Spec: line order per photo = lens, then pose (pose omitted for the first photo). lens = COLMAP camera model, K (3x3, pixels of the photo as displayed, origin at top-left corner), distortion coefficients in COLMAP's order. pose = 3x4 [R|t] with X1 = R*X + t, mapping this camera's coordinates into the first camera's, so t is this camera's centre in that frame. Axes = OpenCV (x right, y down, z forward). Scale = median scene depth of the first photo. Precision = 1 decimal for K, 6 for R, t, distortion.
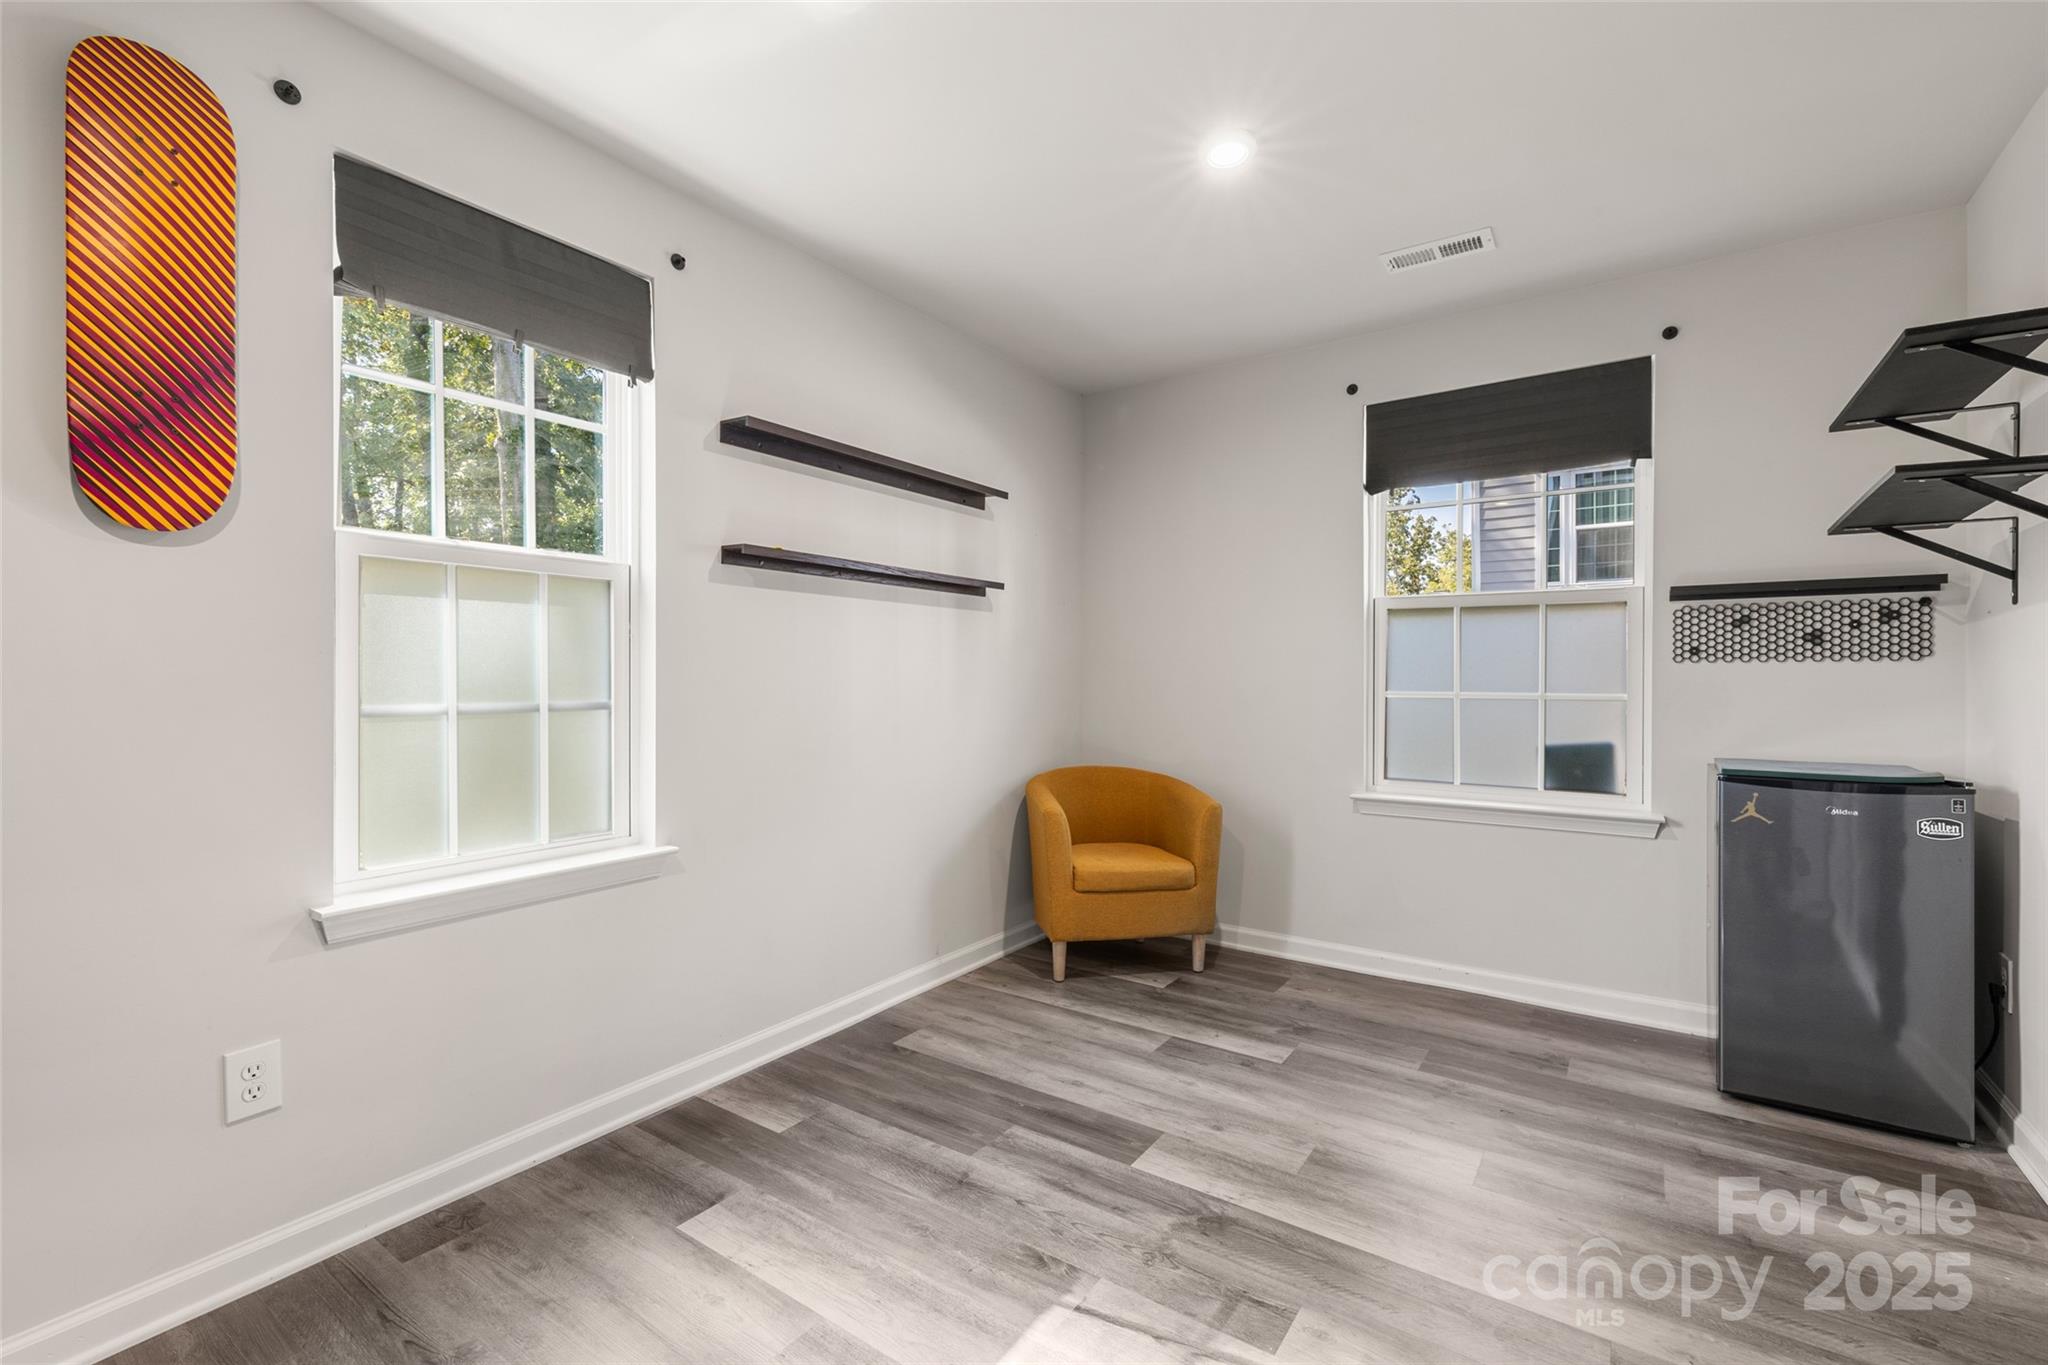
lens RADIAL K [[859.6, 0, 1024.7], [0, 859.6, 684.2], [0, 0, 1]] dist [0.007988, -0.000834]
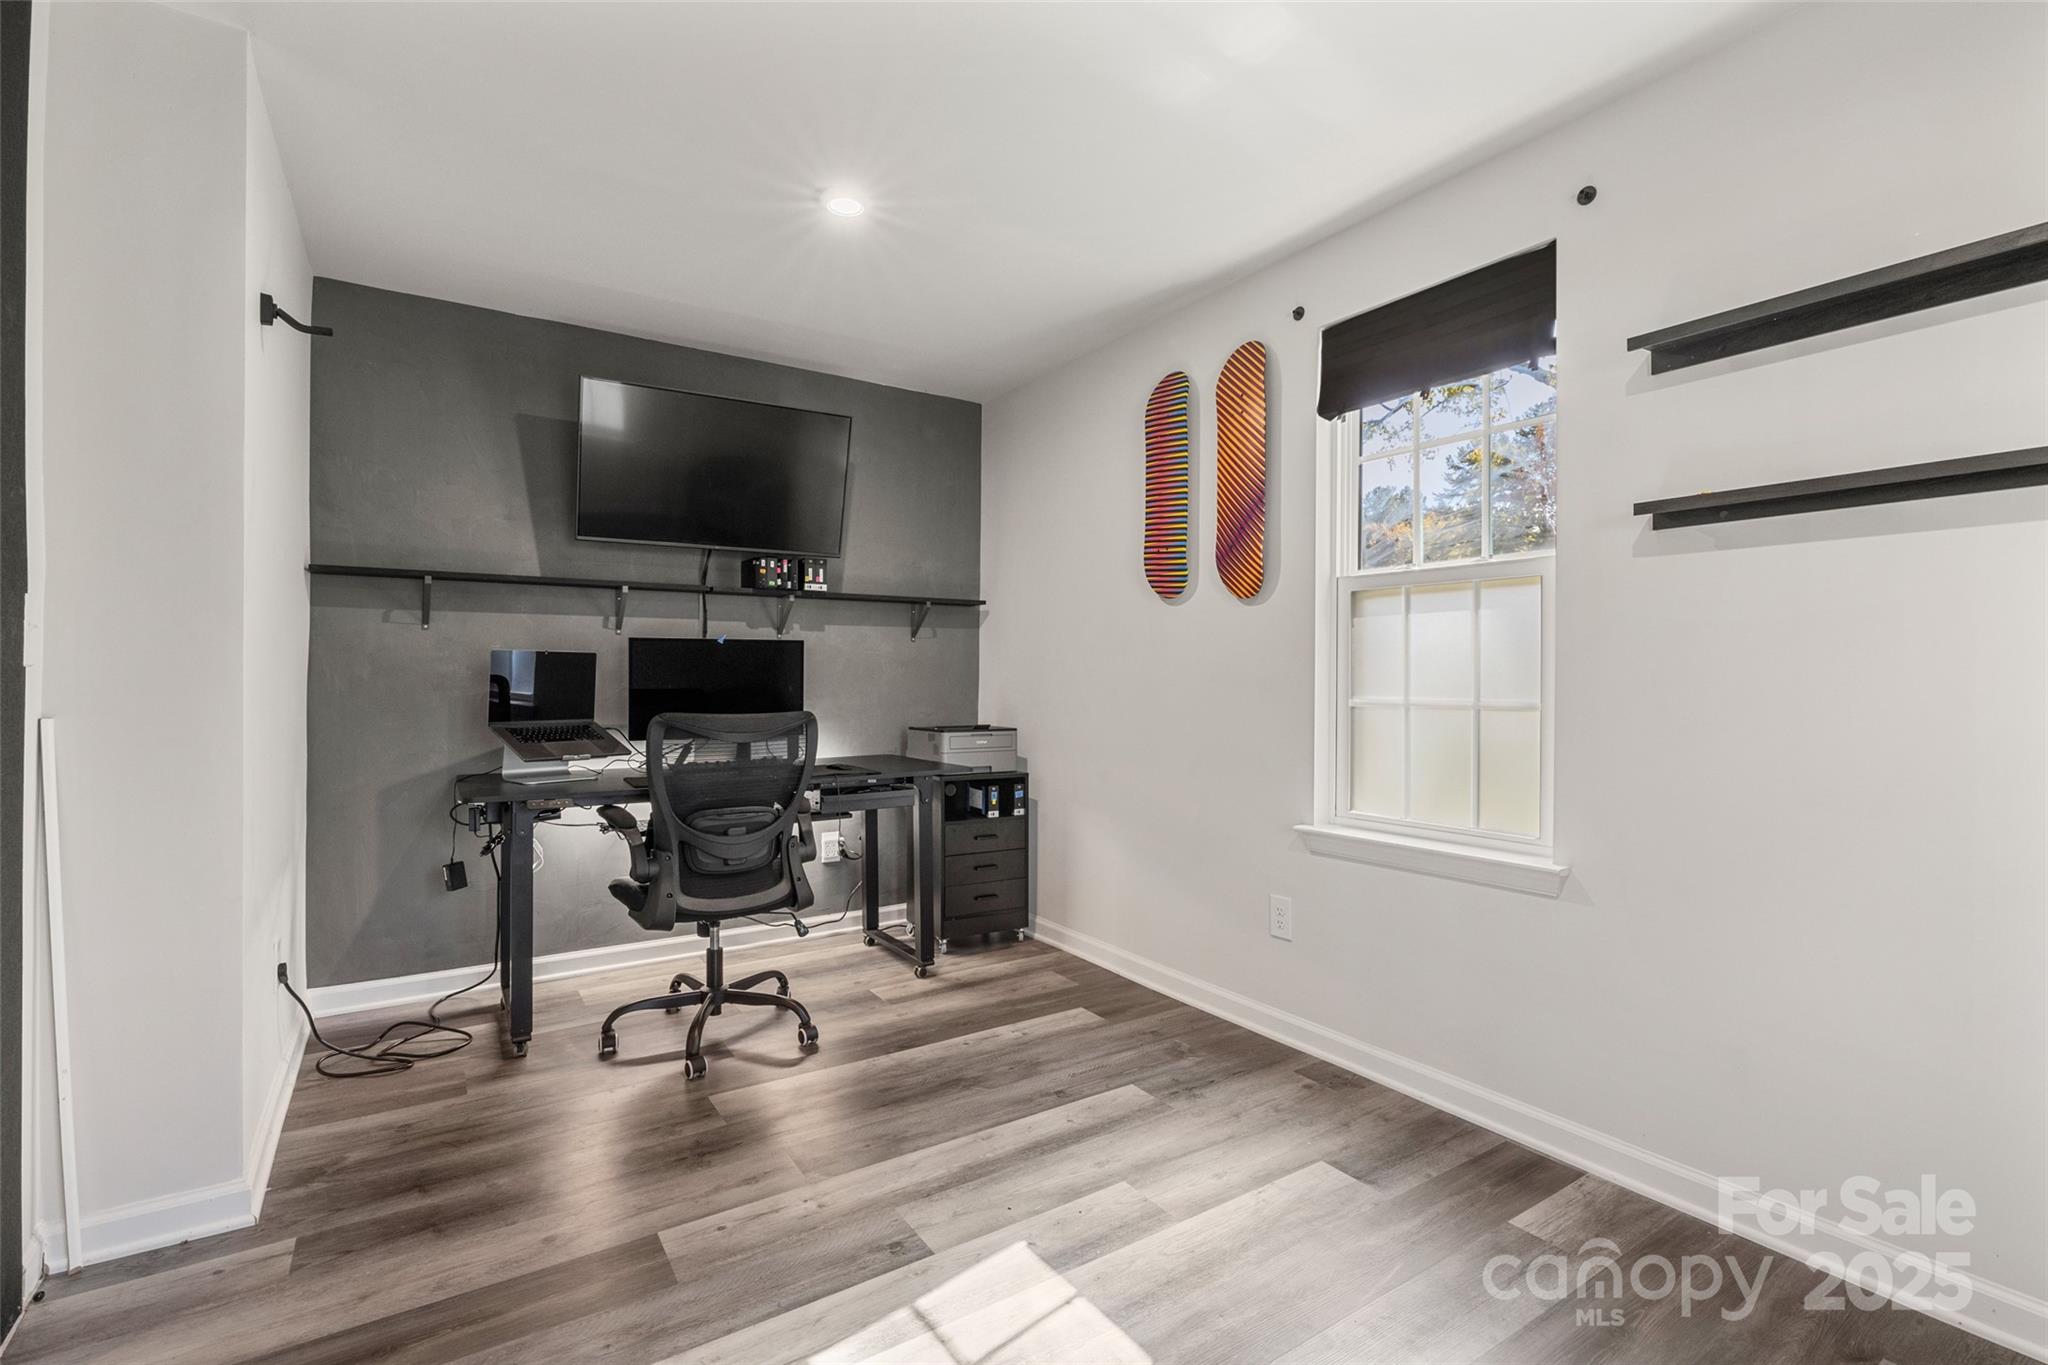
lens RADIAL K [[913.6, 0, 1026.0], [0, 913.6, 679.2], [0, 0, 1]] dist [0.001437, 0.000334]
pose [[-0.351572, 0.000402, -0.936161, 0.761831], [-0.009875, 0.999943, 0.004138, -0.003905], [0.936109, 0.010699, -0.351548, 0.934677]]
